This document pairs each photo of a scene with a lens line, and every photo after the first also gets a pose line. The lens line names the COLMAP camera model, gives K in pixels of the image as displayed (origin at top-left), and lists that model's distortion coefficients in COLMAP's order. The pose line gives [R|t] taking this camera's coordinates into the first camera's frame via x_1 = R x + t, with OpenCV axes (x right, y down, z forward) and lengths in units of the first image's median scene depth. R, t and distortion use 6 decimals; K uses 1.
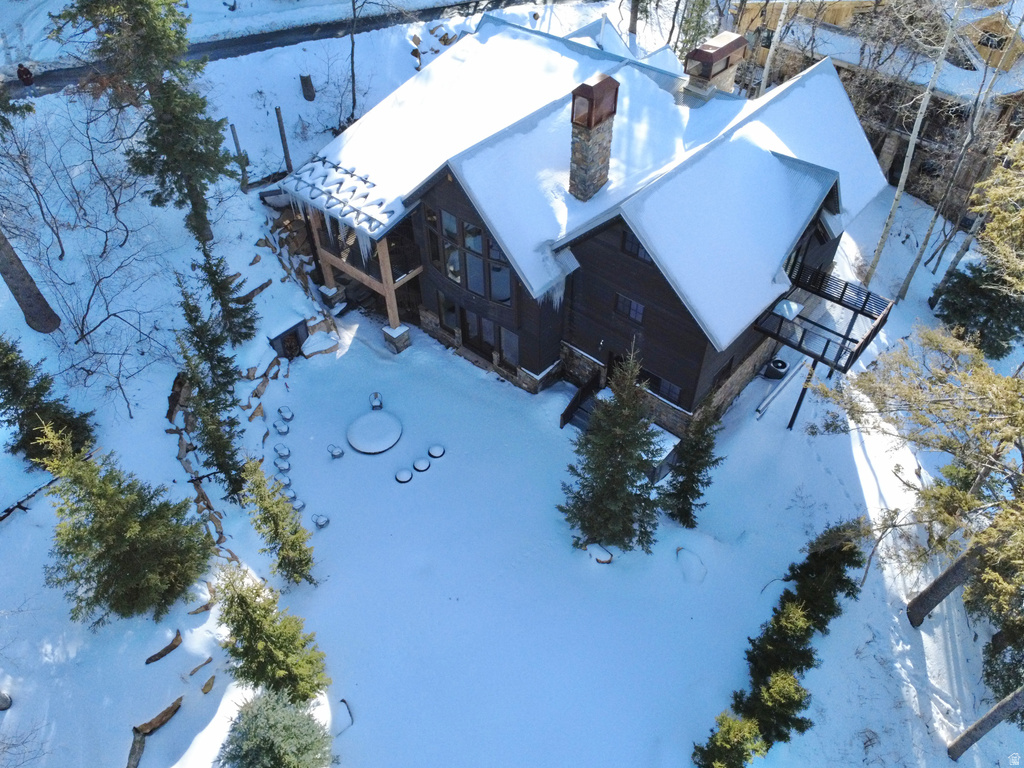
lens RADIAL K [[746.6, 0, 512.0], [0, 746.6, 384.0], [0, 0, 1]] dist [-0.003812, -0.001595]
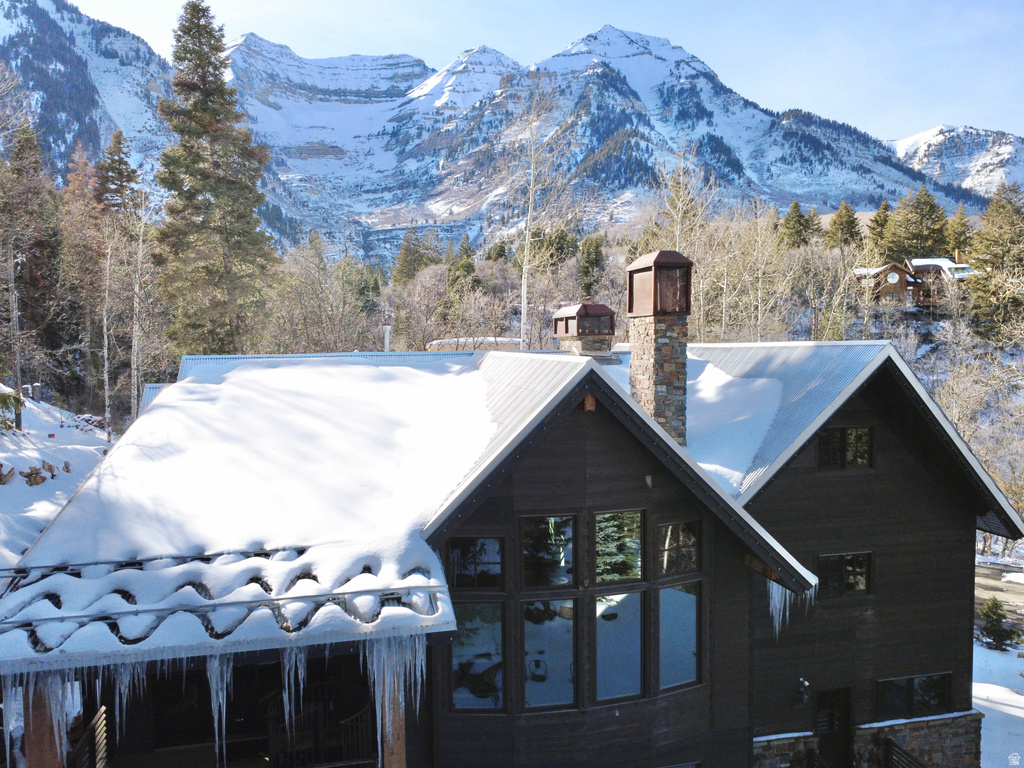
lens RADIAL K [[746.6, 0, 512.0], [0, 746.6, 384.0], [0, 0, 1]] dist [-0.003812, -0.001595]
pose [[0.603706, -0.047553, 0.795788, -0.395939], [0.574767, 0.717689, -0.393148, -0.111518], [-0.552433, 0.694738, 0.460605, 0.675960]]
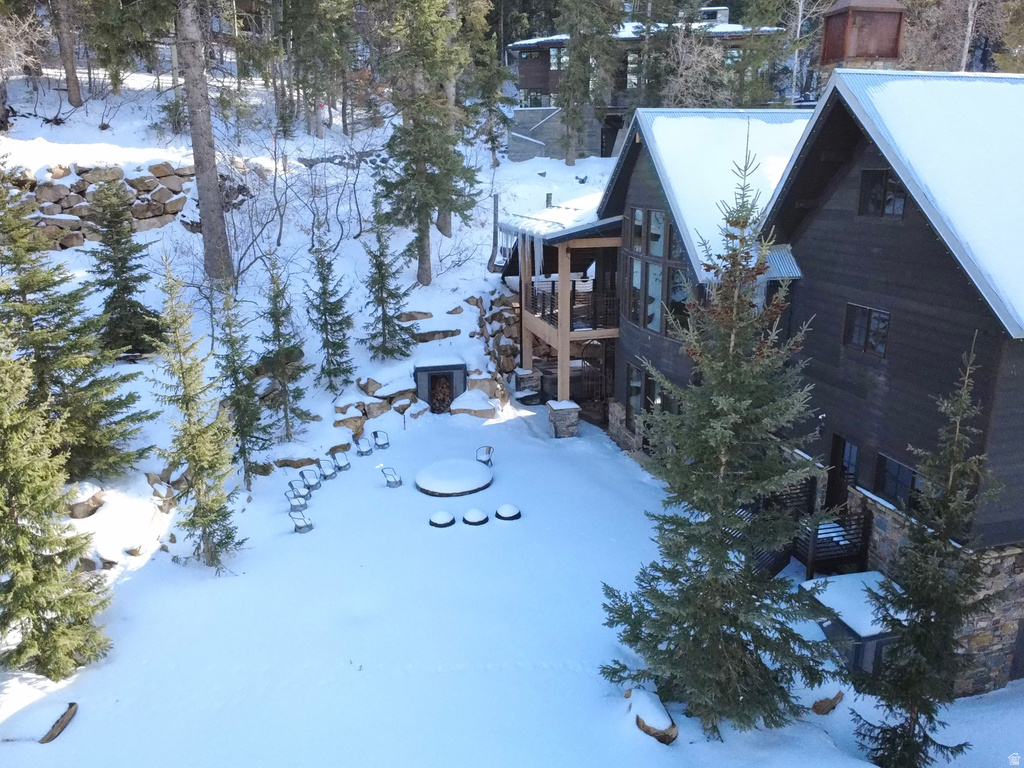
lens RADIAL K [[746.6, 0, 512.0], [0, 746.6, 384.0], [0, 0, 1]] dist [-0.003812, -0.001595]
pose [[0.821104, 0.155895, -0.549077, 0.220968], [-0.407015, 0.834340, -0.371773, 0.219185], [0.400159, 0.528747, 0.748532, 0.433321]]
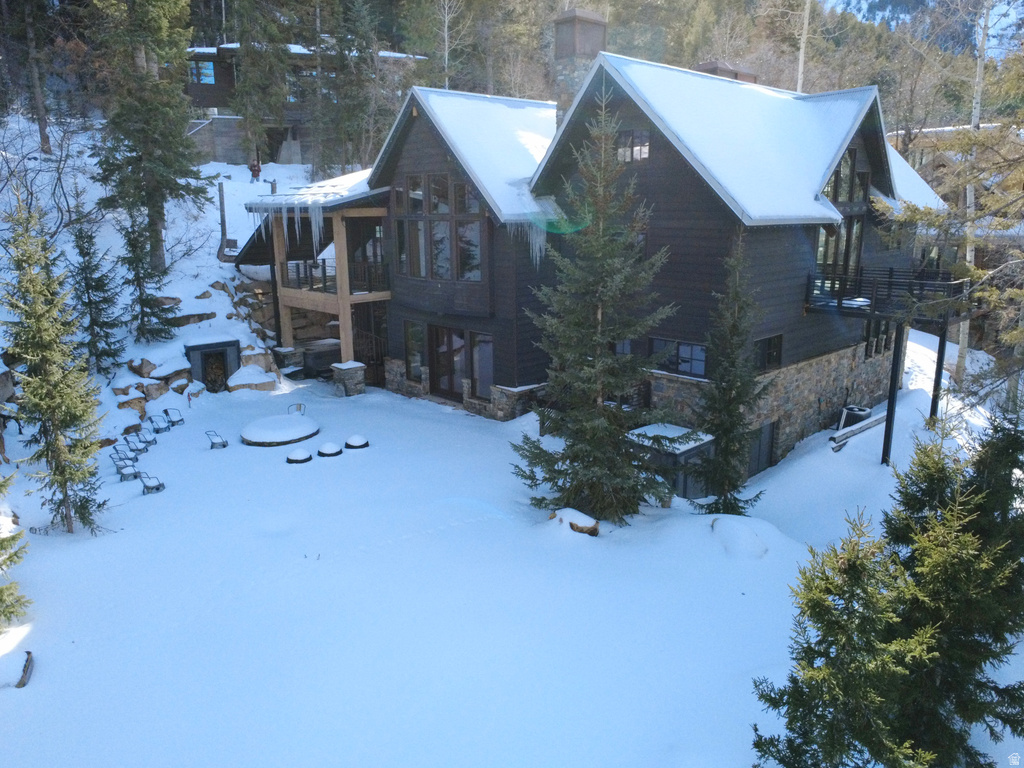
lens RADIAL K [[746.6, 0, 512.0], [0, 746.6, 384.0], [0, 0, 1]] dist [-0.003812, -0.001595]
pose [[0.995392, 0.020884, -0.093588, 0.098800], [-0.067844, 0.843109, -0.533446, 0.376608], [0.067764, 0.537337, 0.840641, 0.372699]]
